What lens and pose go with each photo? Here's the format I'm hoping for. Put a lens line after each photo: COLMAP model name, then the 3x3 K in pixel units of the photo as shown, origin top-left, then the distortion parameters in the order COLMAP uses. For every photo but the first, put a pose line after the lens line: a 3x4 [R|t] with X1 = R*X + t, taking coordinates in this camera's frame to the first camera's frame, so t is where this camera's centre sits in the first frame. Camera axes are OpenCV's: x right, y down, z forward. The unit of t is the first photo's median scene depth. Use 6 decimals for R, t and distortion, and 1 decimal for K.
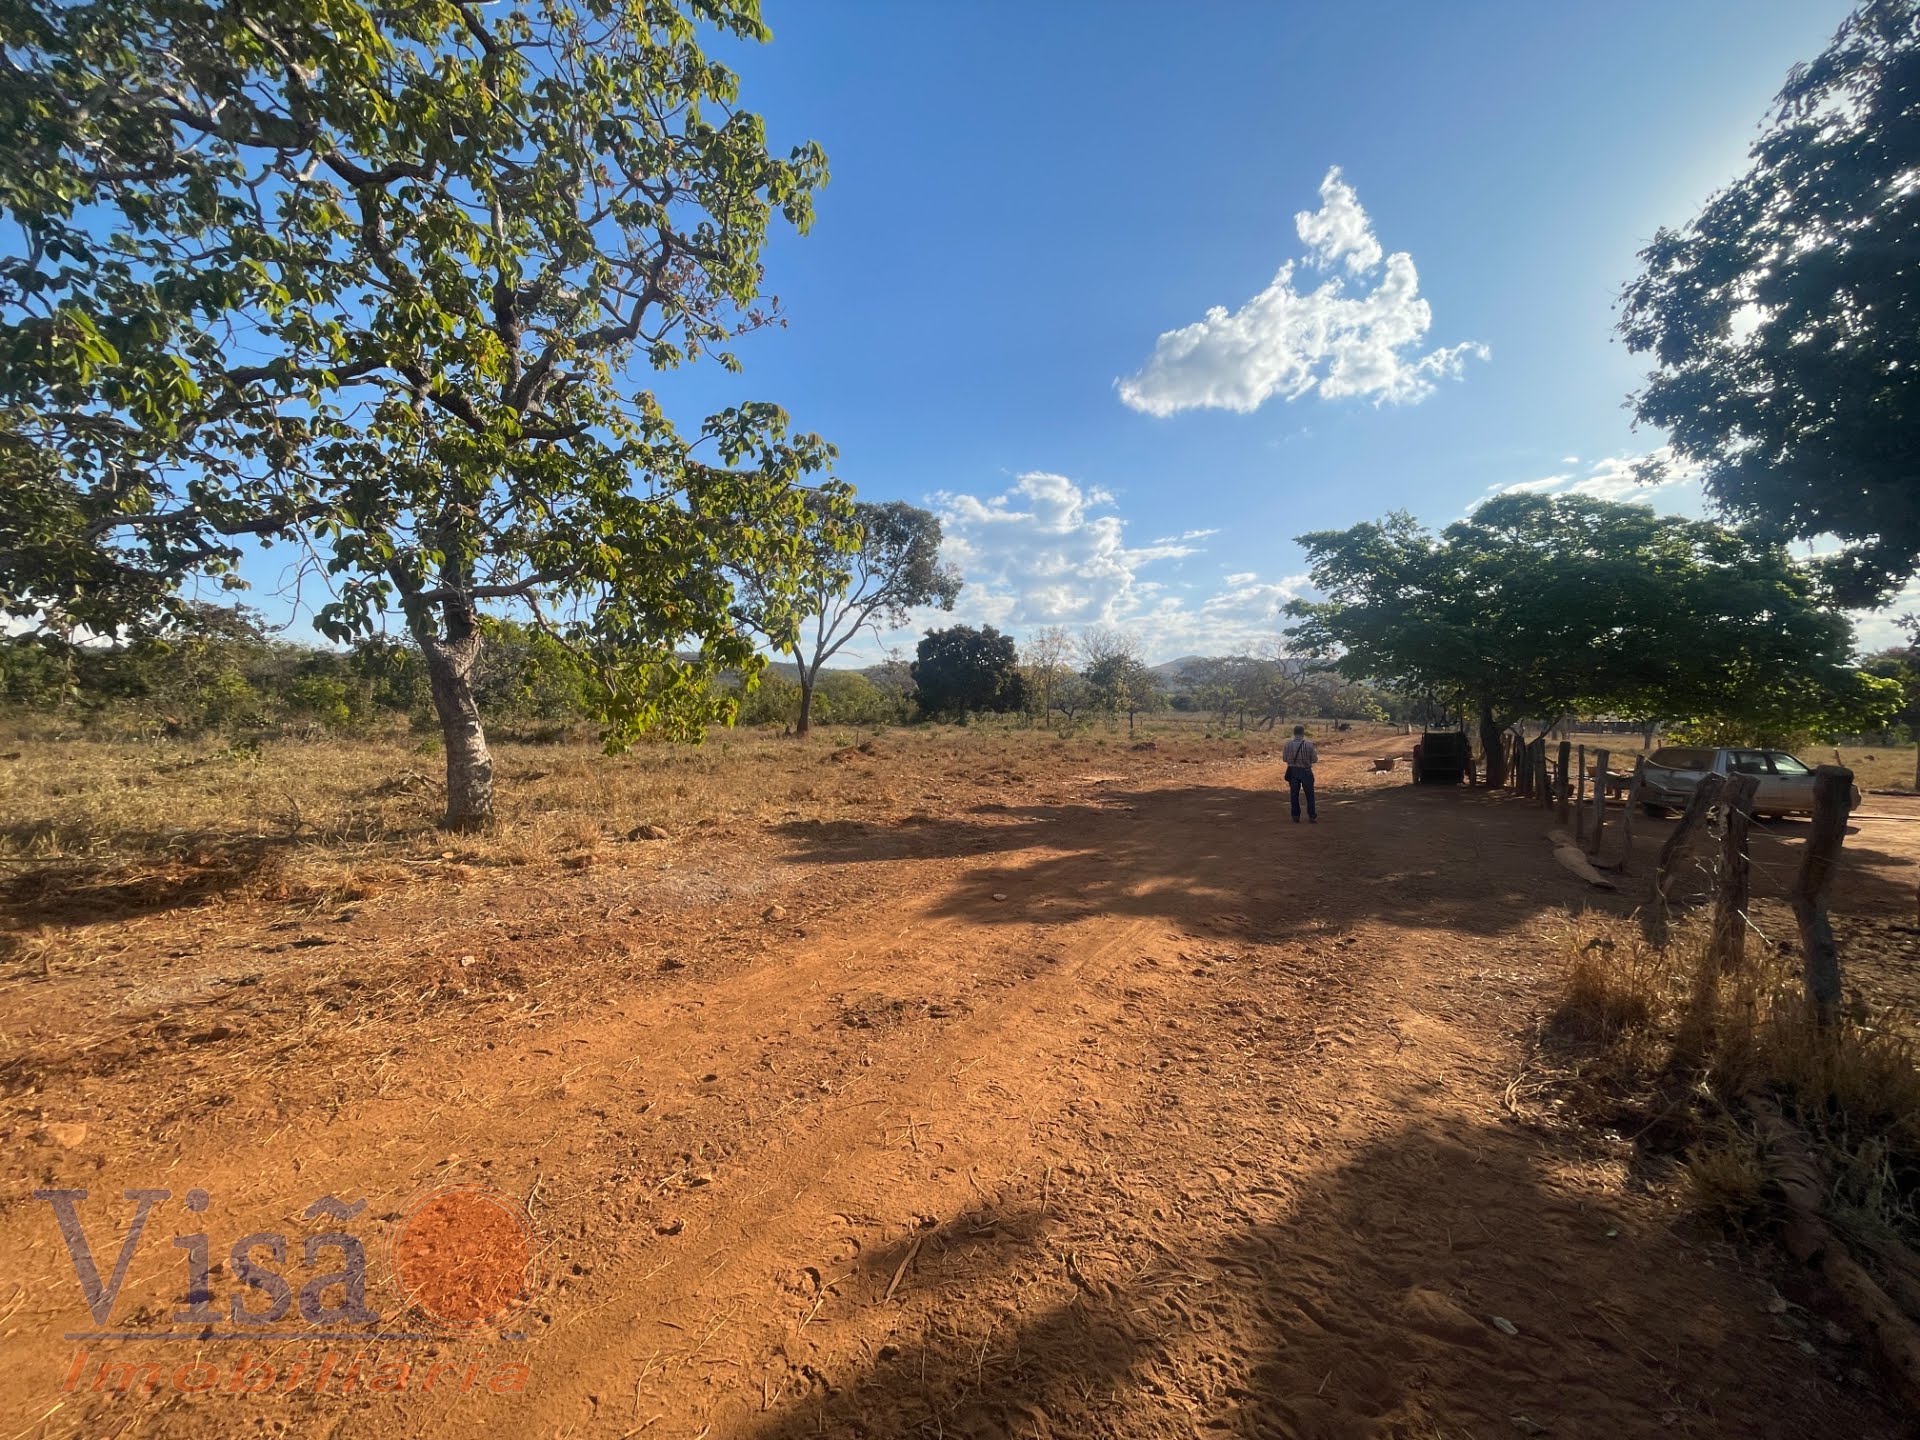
lens RADIAL K [[774.5, 0, 952.9], [0, 774.5, 714.0], [0, 0, 1]] dist [-0.000325, -0.000504]
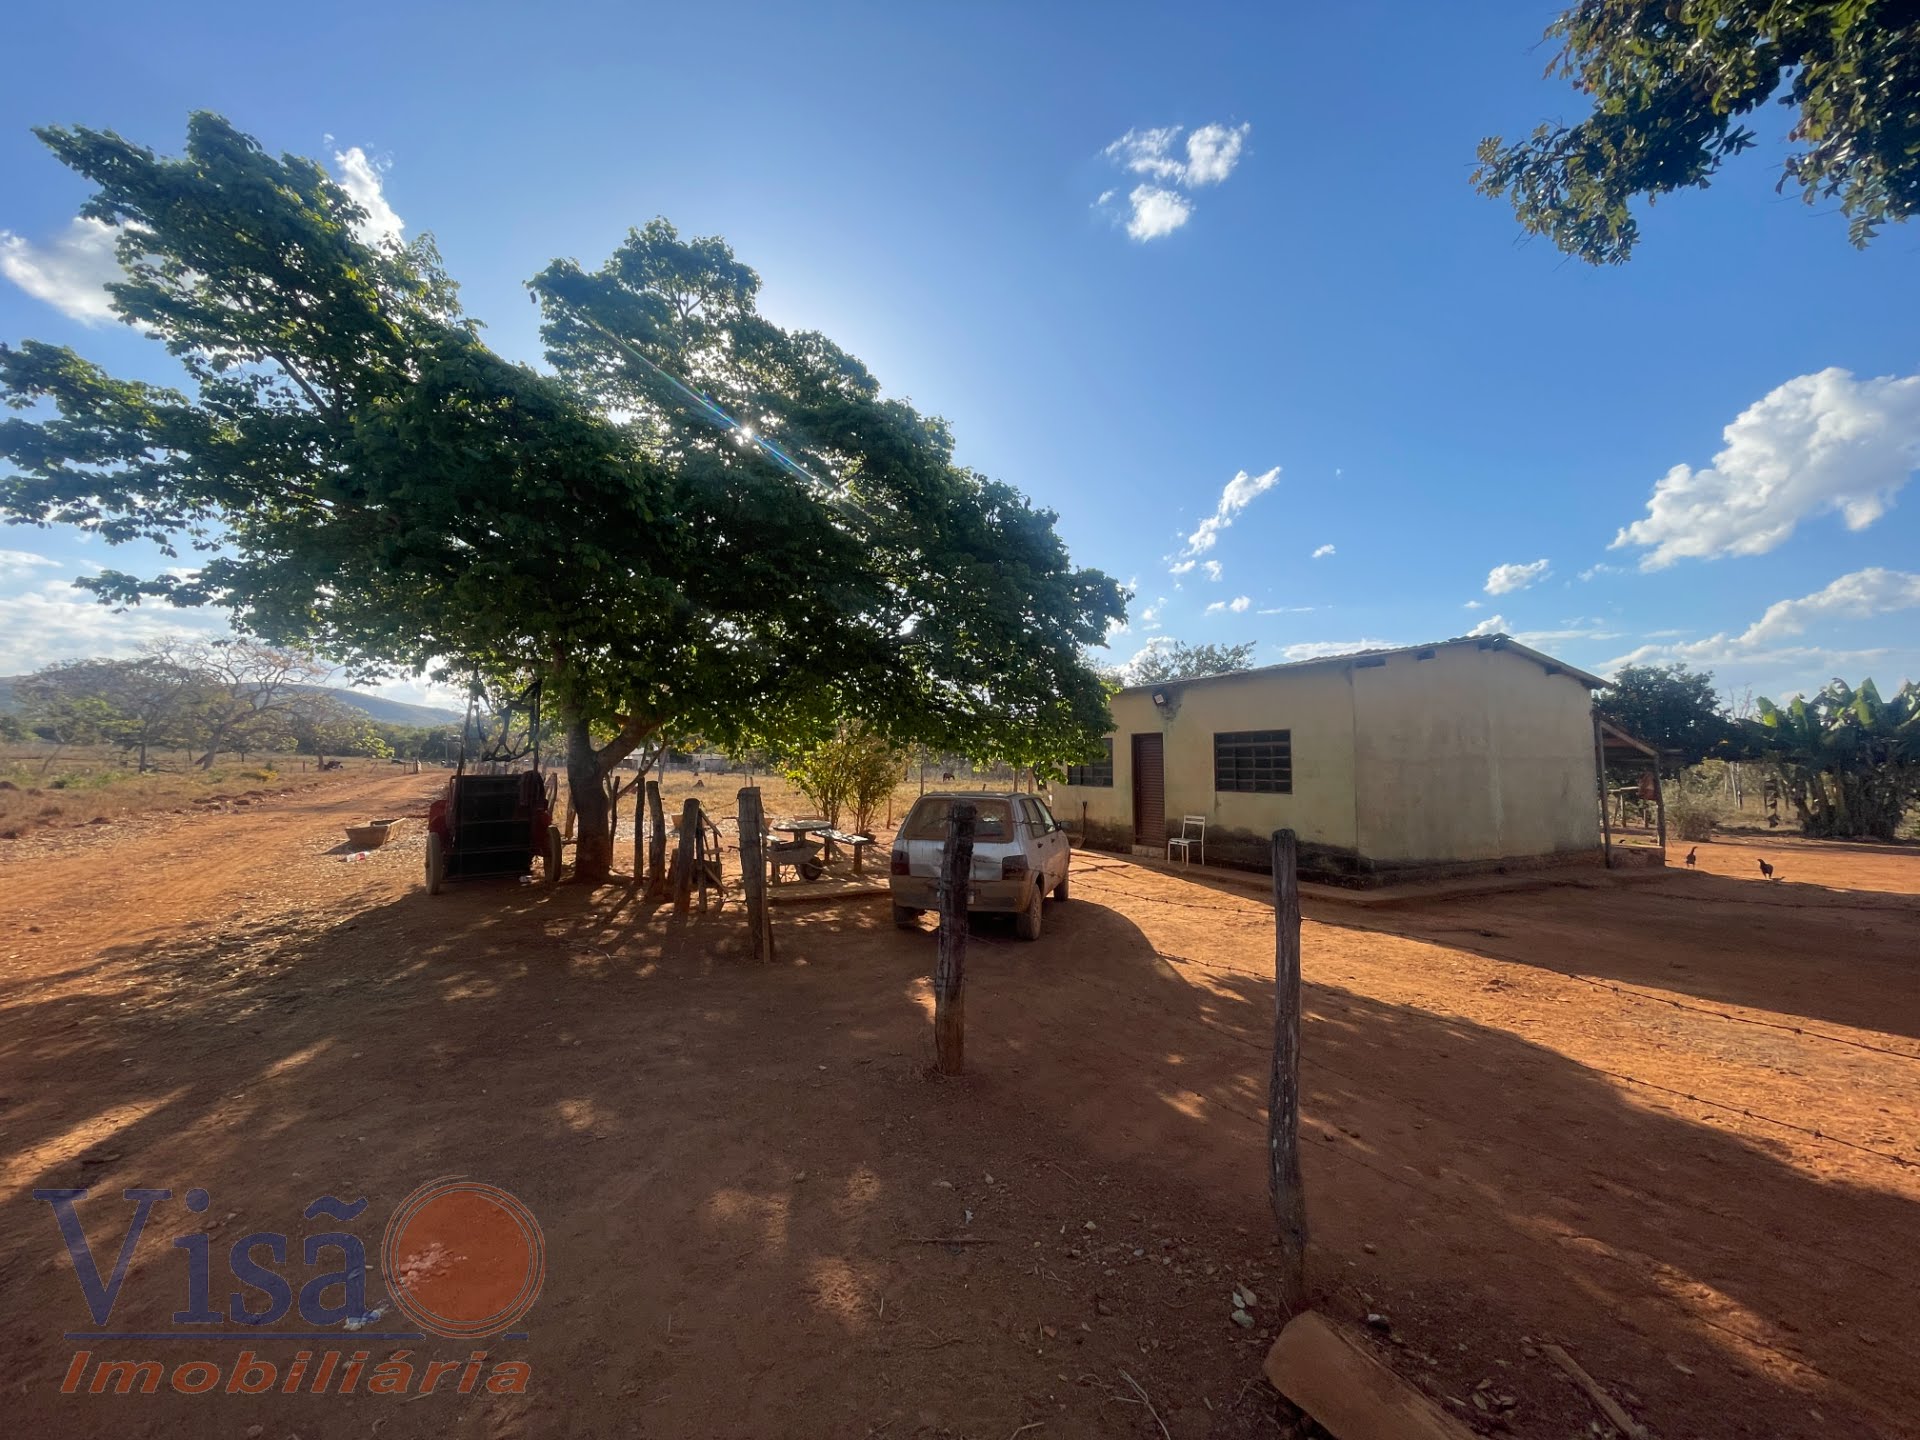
lens RADIAL K [[760.6, 0, 956.3], [0, 760.6, 709.2], [0, 0, 1]] dist [-0.000514, 0.000603]
pose [[0.410991, 0.056619, 0.909879, 0.426147], [-0.006040, 0.998217, -0.059388, 0.014708], [-0.911619, 0.018913, 0.410601, 0.731583]]
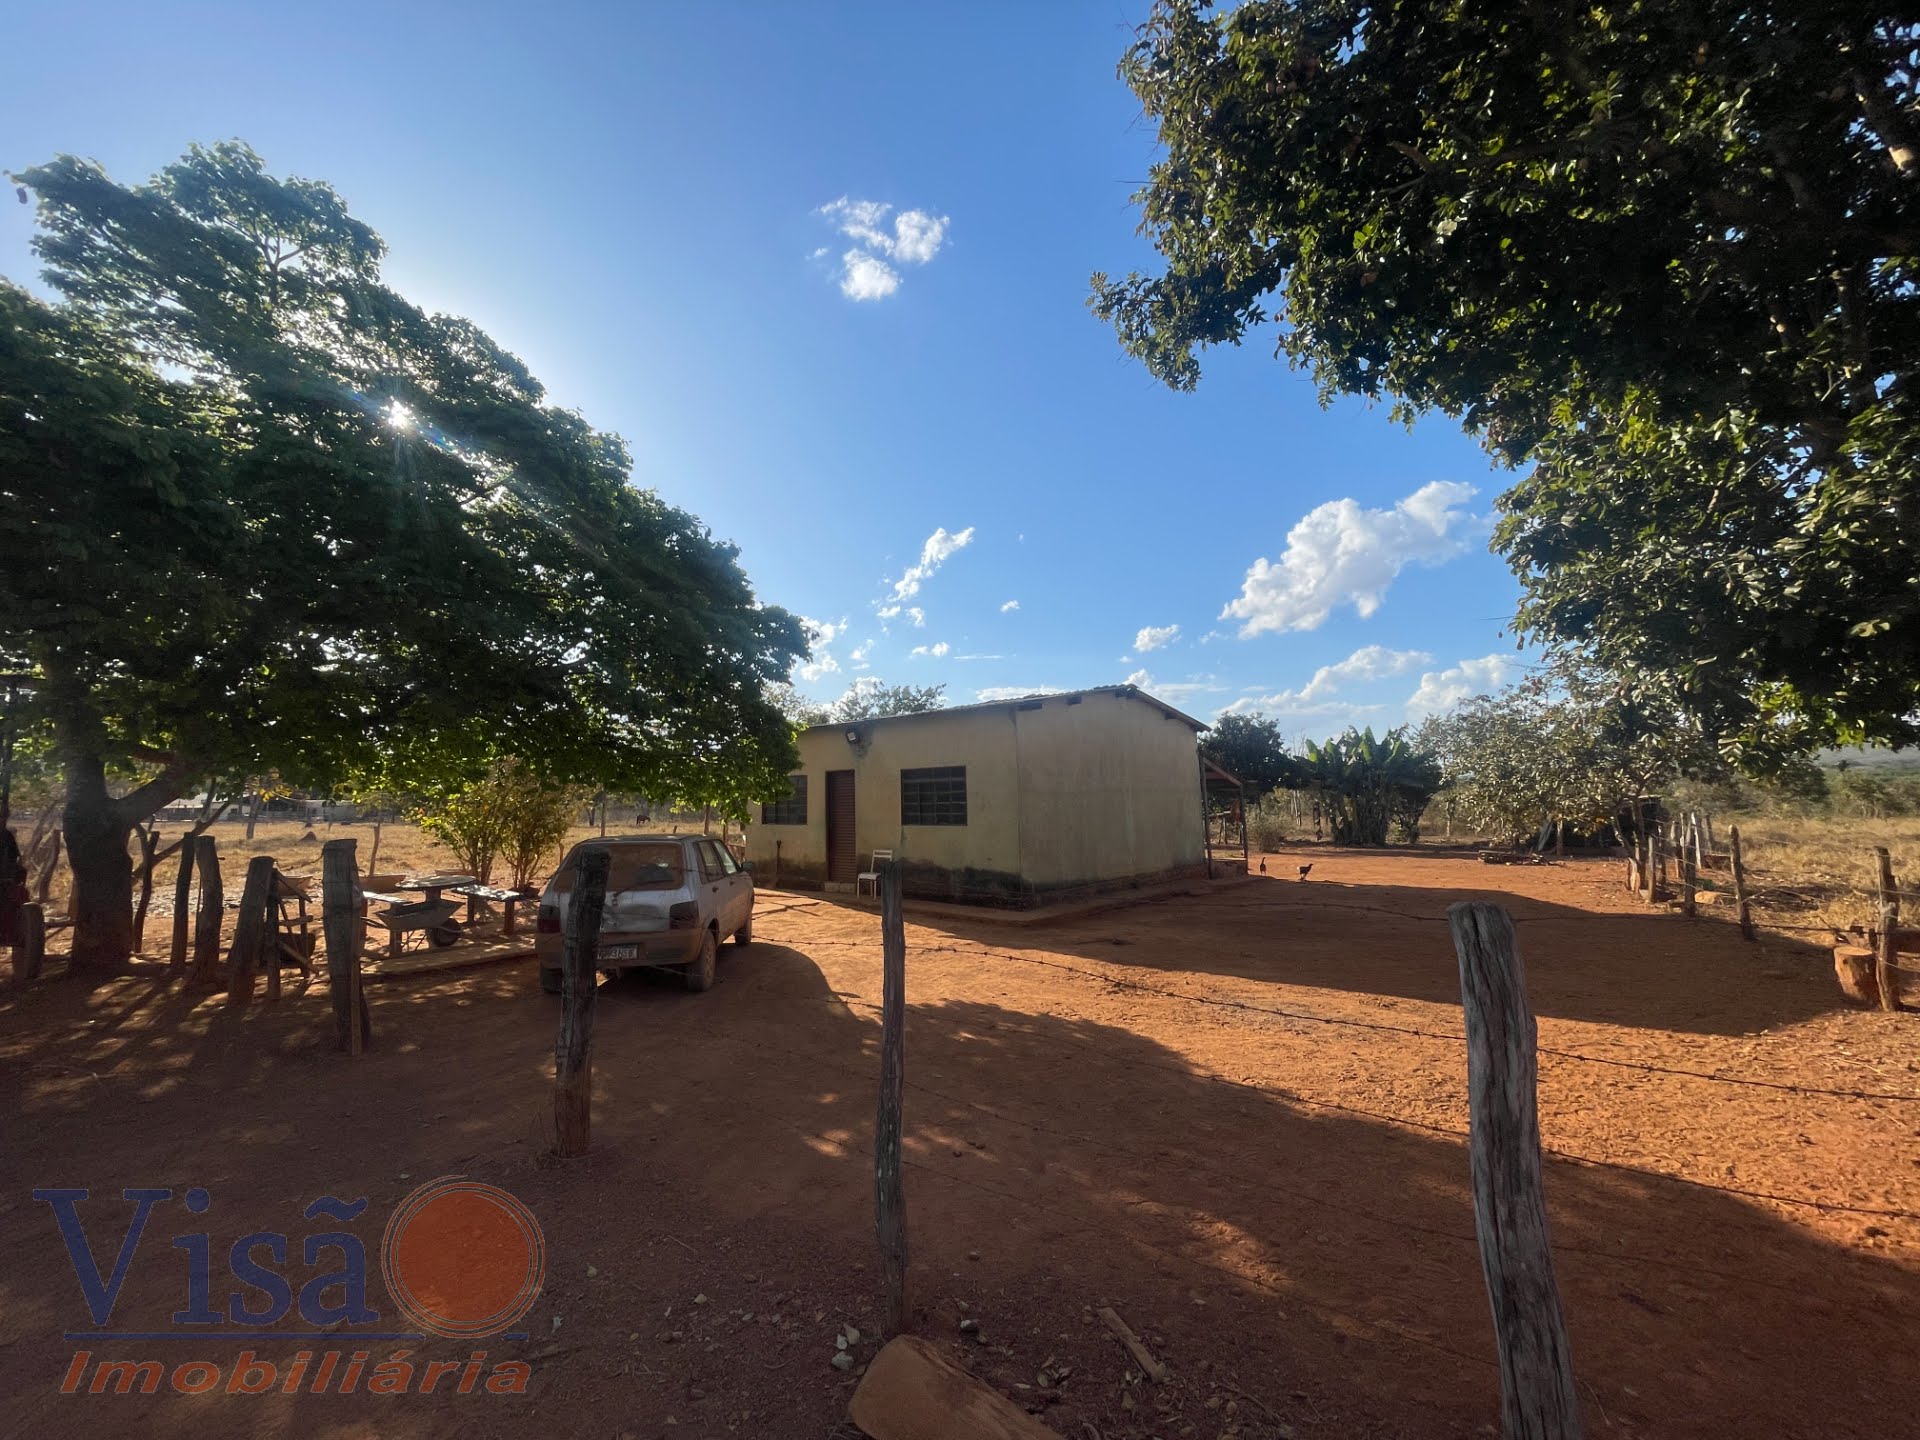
lens RADIAL K [[760.6, 0, 943.6], [0, 760.6, 709.7], [0, 0, 1]] dist [-0.000514, 0.000603]
pose [[0.062923, 0.106095, 0.992363, 0.432334], [0.011376, 0.994193, -0.107012, 0.014871], [-0.997954, 0.018023, 0.061351, 0.713273]]
